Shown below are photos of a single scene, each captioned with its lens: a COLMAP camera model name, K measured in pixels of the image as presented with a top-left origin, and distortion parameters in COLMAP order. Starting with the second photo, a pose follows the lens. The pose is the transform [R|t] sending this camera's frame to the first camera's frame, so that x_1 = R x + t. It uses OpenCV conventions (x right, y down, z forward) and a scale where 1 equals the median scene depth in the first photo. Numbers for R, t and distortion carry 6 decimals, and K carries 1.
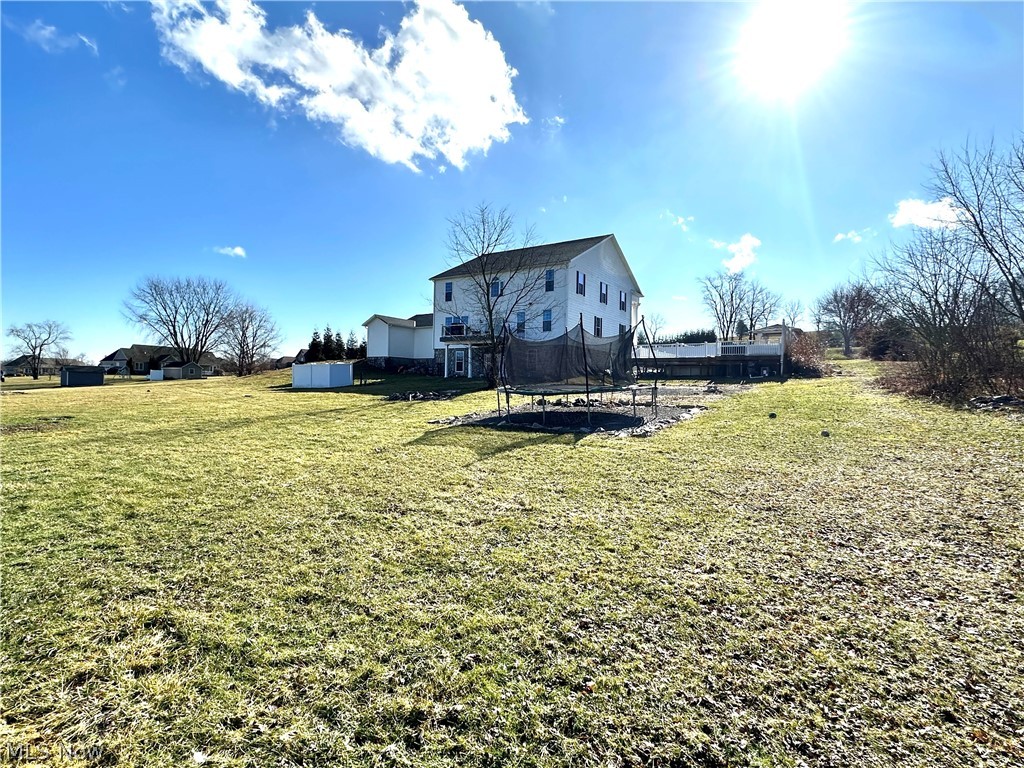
lens RADIAL K [[516.0, 0, 512.0], [0, 516.0, 384.0], [0, 0, 1]] dist [-0.001192, -0.000537]
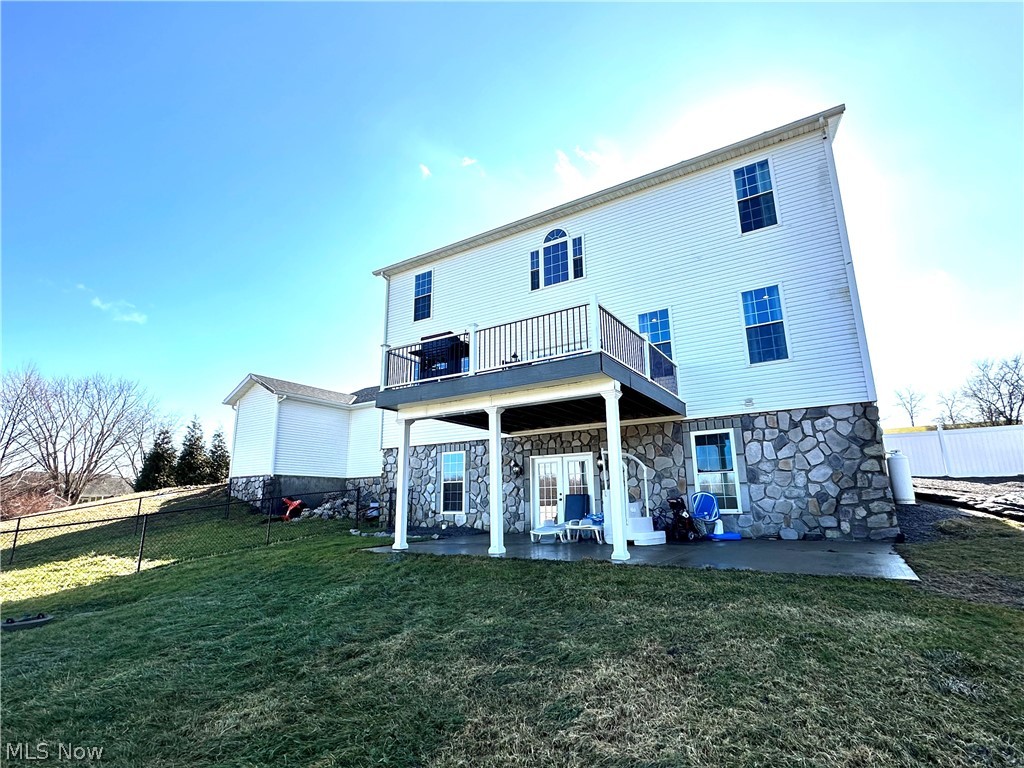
lens RADIAL K [[516.0, 0, 512.0], [0, 516.0, 384.0], [0, 0, 1]] dist [-0.001192, -0.000537]
pose [[0.999335, -0.030189, 0.020433, -0.063971], [0.034035, 0.973466, -0.226285, -0.026233], [-0.013060, 0.226830, 0.973847, 0.616138]]
